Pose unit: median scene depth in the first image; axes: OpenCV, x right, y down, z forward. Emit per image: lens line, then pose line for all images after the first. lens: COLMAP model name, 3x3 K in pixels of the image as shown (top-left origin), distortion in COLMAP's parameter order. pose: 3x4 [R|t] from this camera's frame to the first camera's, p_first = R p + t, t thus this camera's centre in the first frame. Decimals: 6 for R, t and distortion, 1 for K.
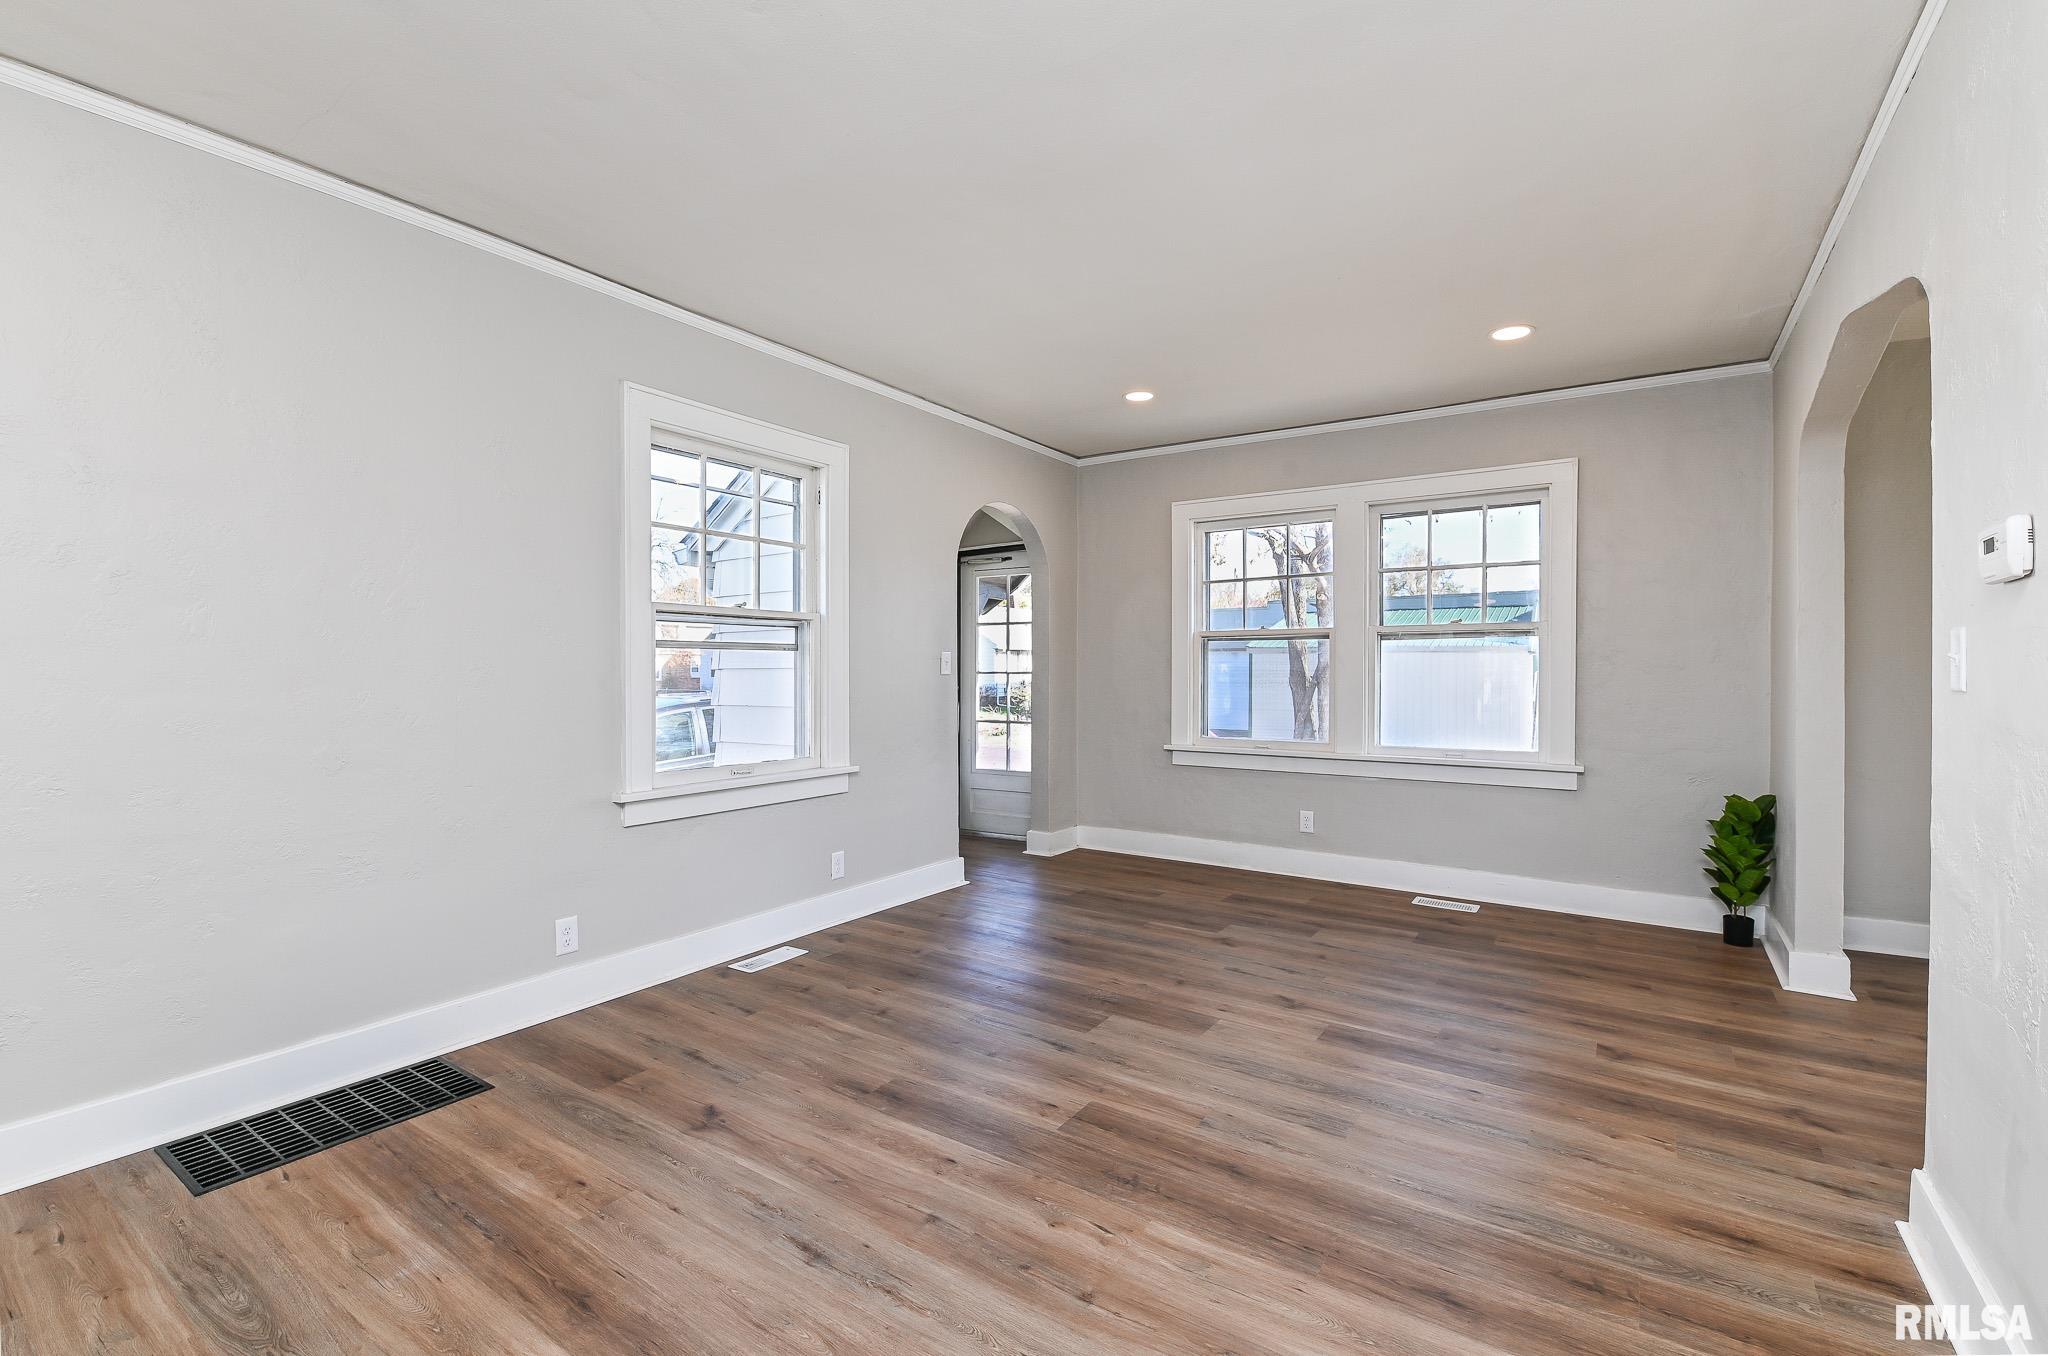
lens RADIAL K [[889.9, 0, 1028.7], [0, 889.9, 674.4], [0, 0, 1]] dist [-0.004258, -0.008773]
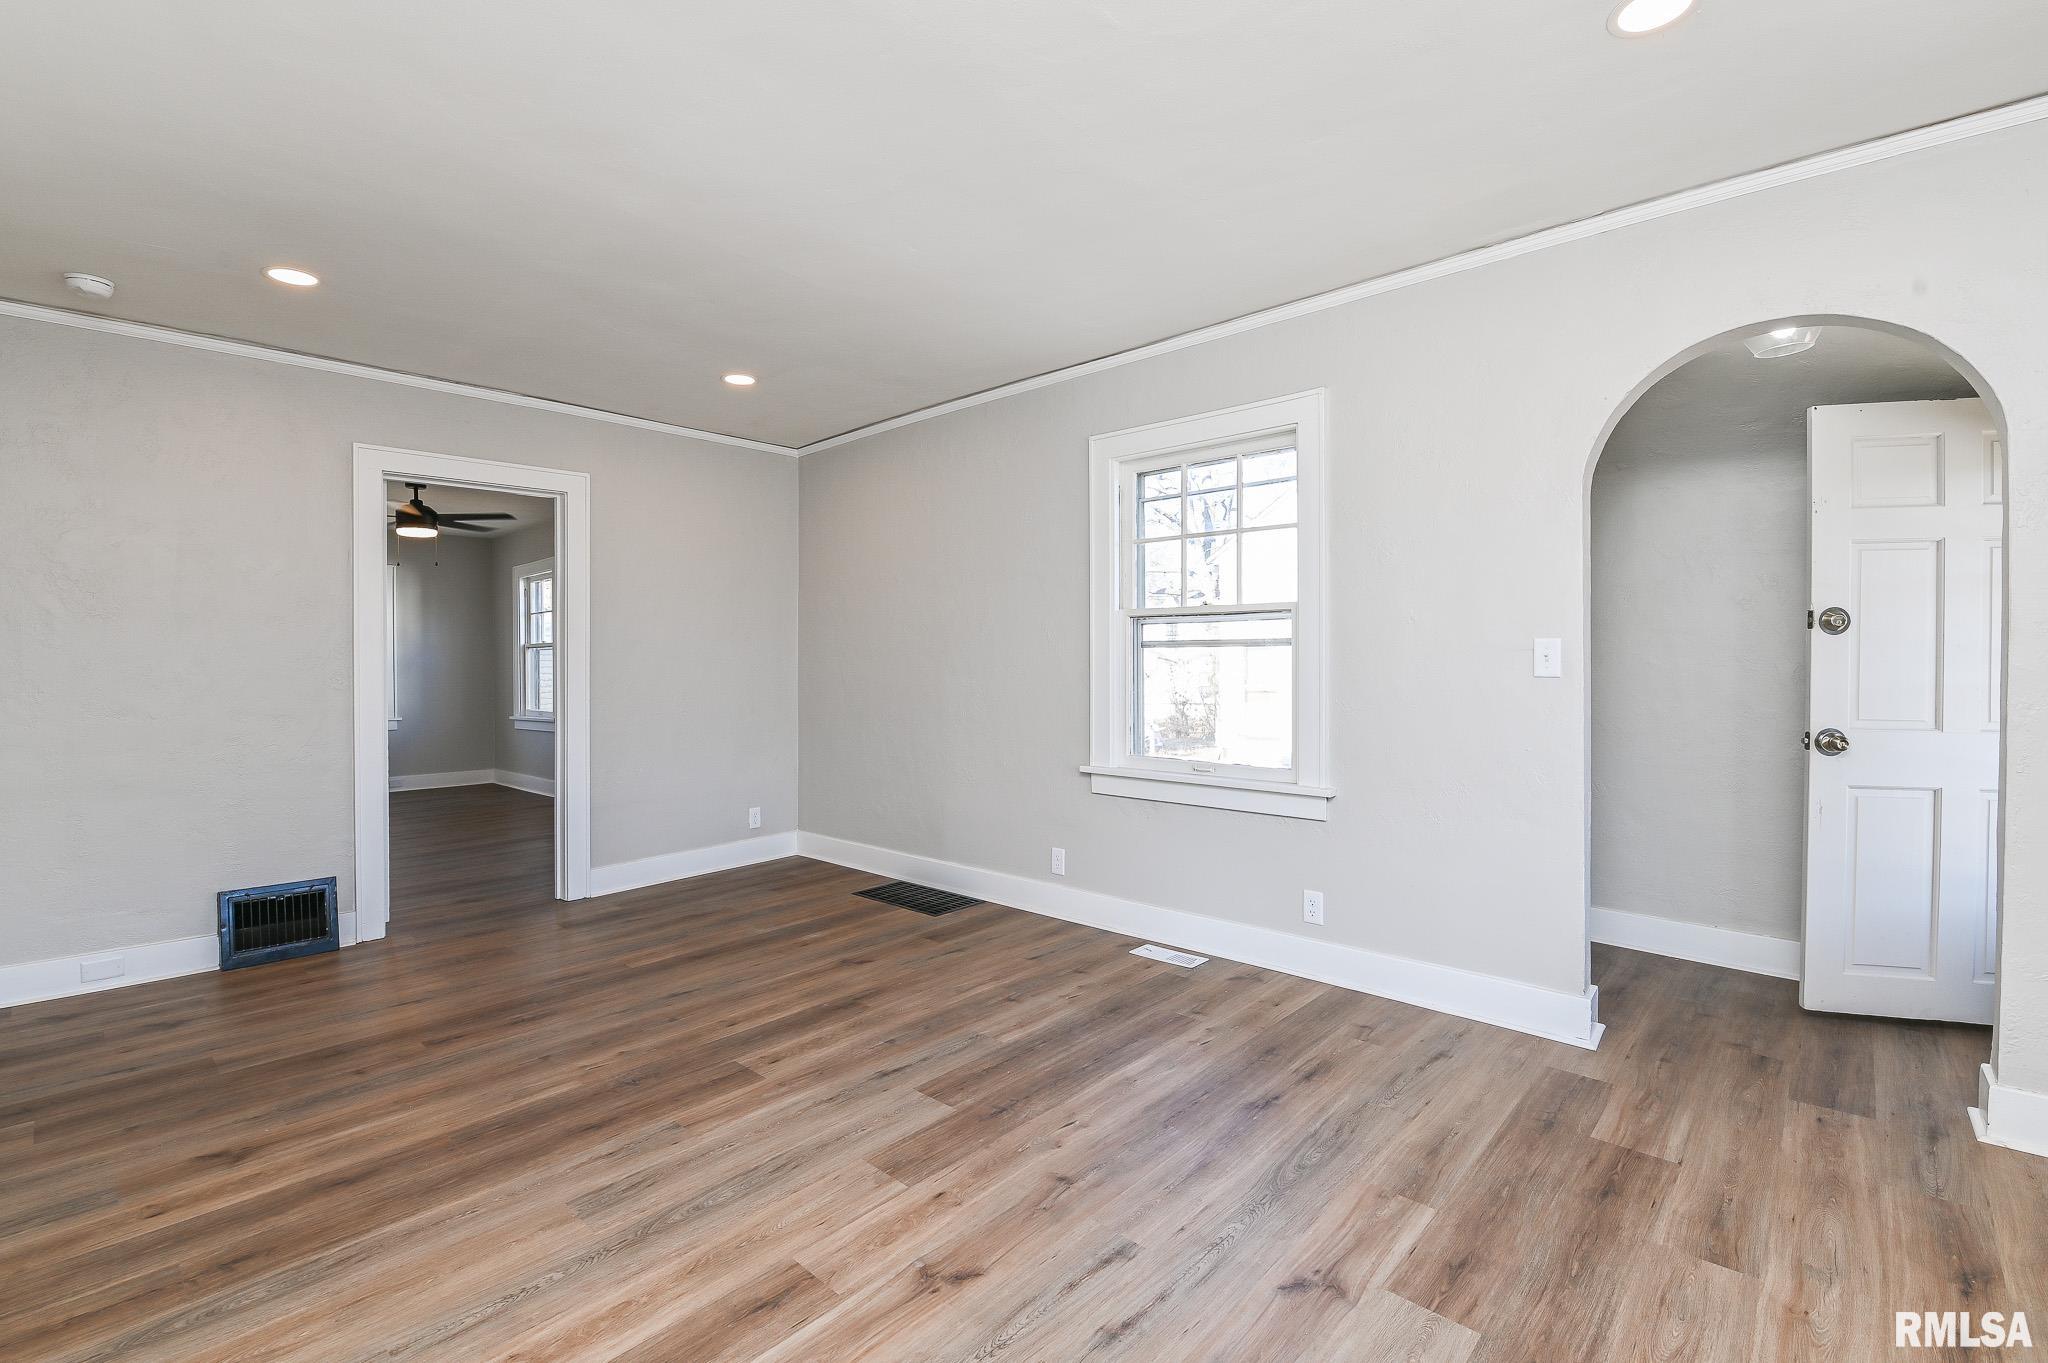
lens RADIAL K [[889.9, 0, 1028.7], [0, 889.9, 677.9], [0, 0, 1]] dist [-0.004258, -0.008773]
pose [[-0.135875, 0.018523, -0.990553, 0.800727], [-0.005589, 0.999795, 0.019462, -0.014191], [0.990710, 0.008180, -0.135744, 1.087608]]
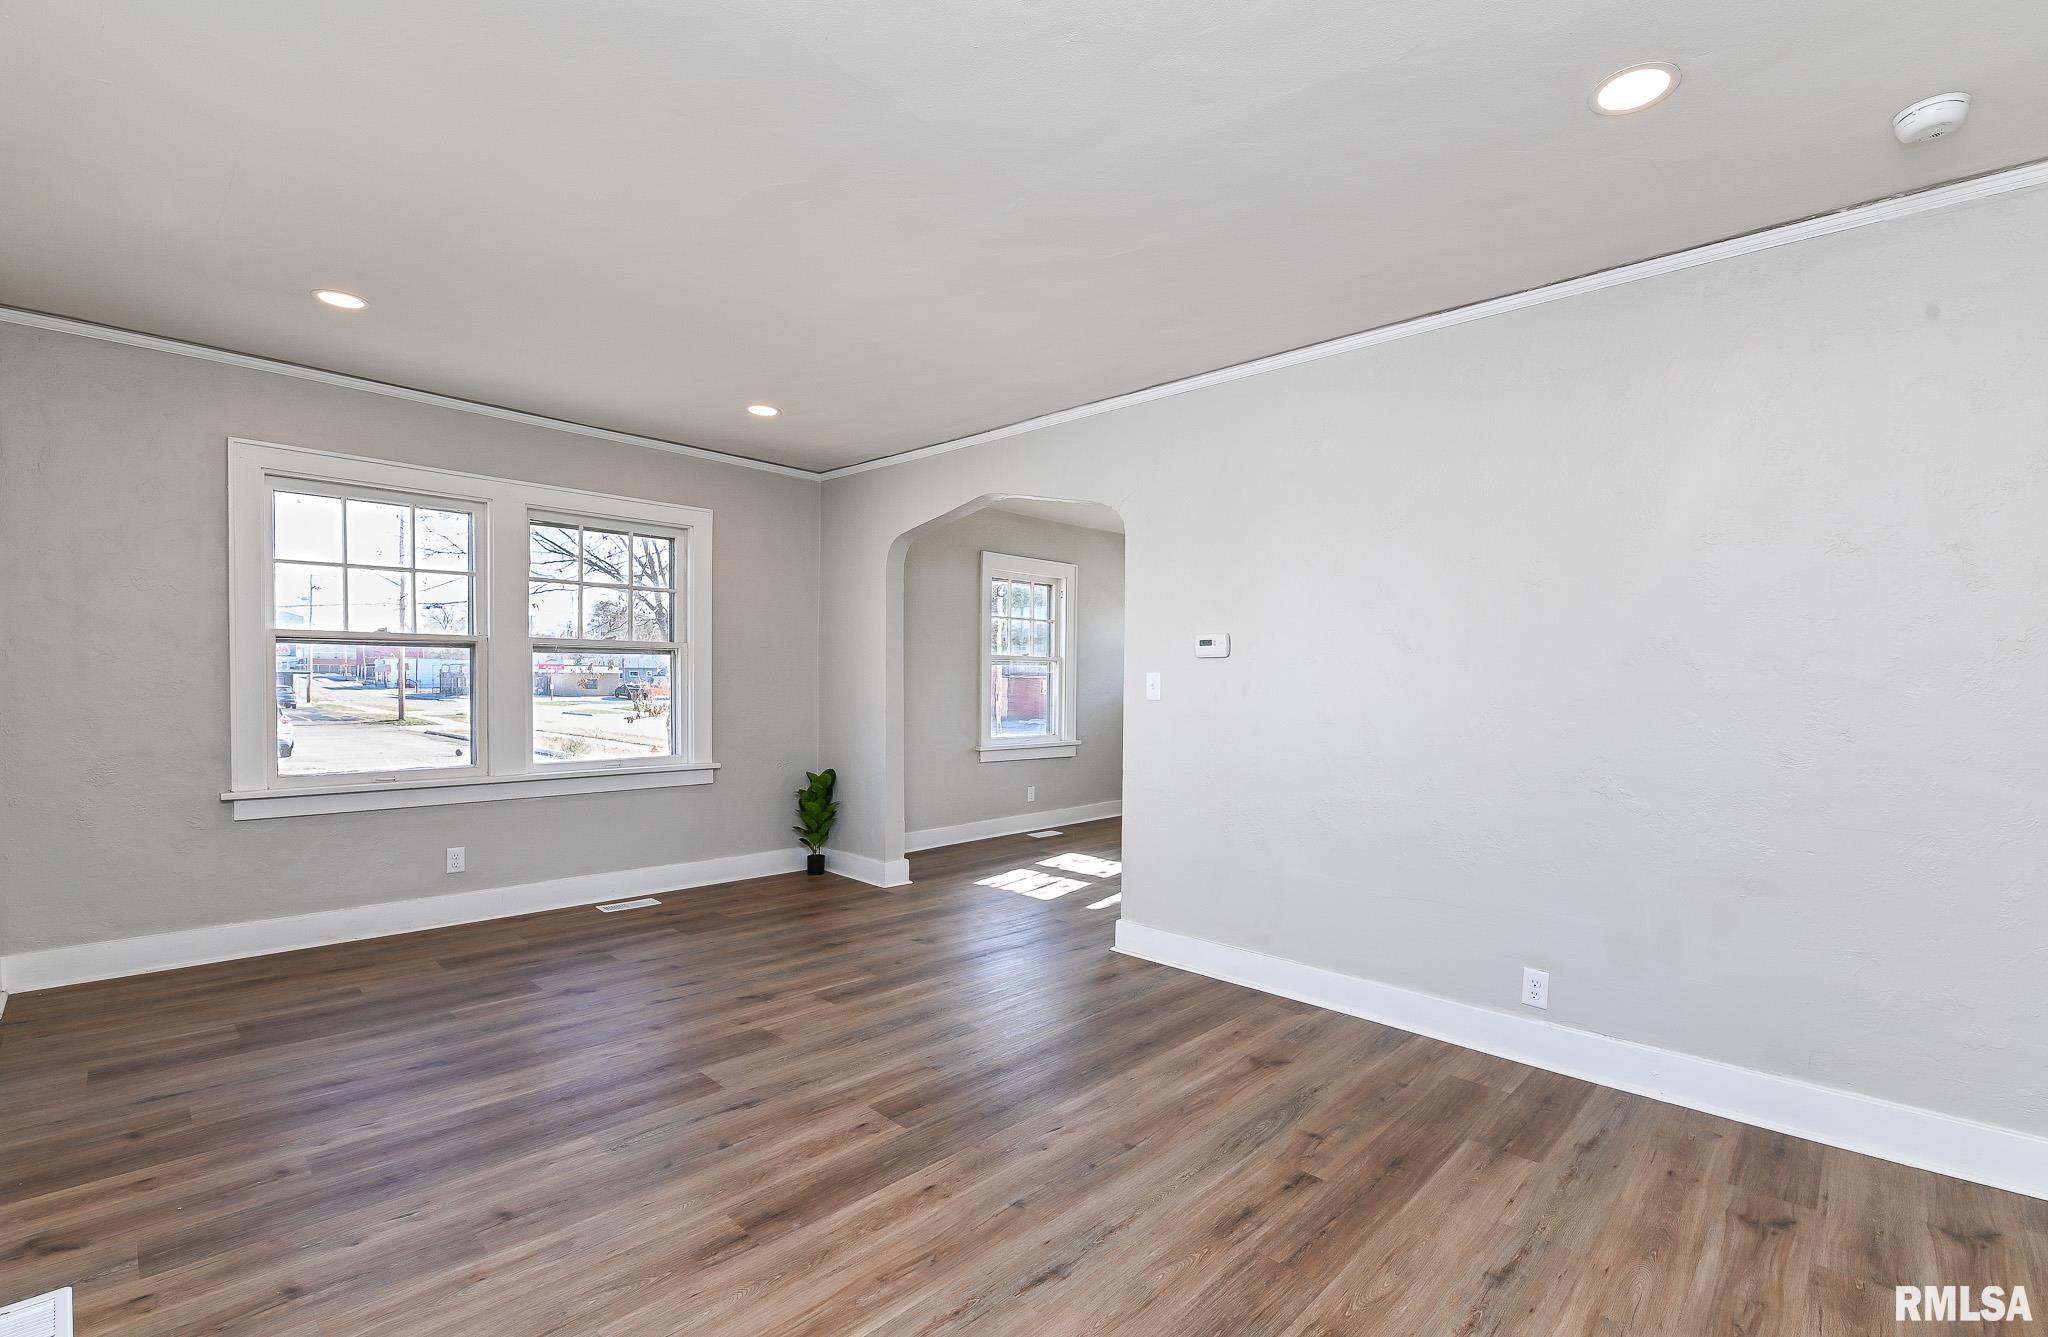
lens RADIAL K [[904.6, 0, 1030.1], [0, 904.6, 691.2], [0, 0, 1]] dist [-0.022290, -0.000570]
pose [[0.167041, -0.010464, 0.985894, -0.699250], [-0.002305, 0.999937, 0.011003, -0.013725], [-0.985947, -0.004110, 0.167006, 0.478716]]
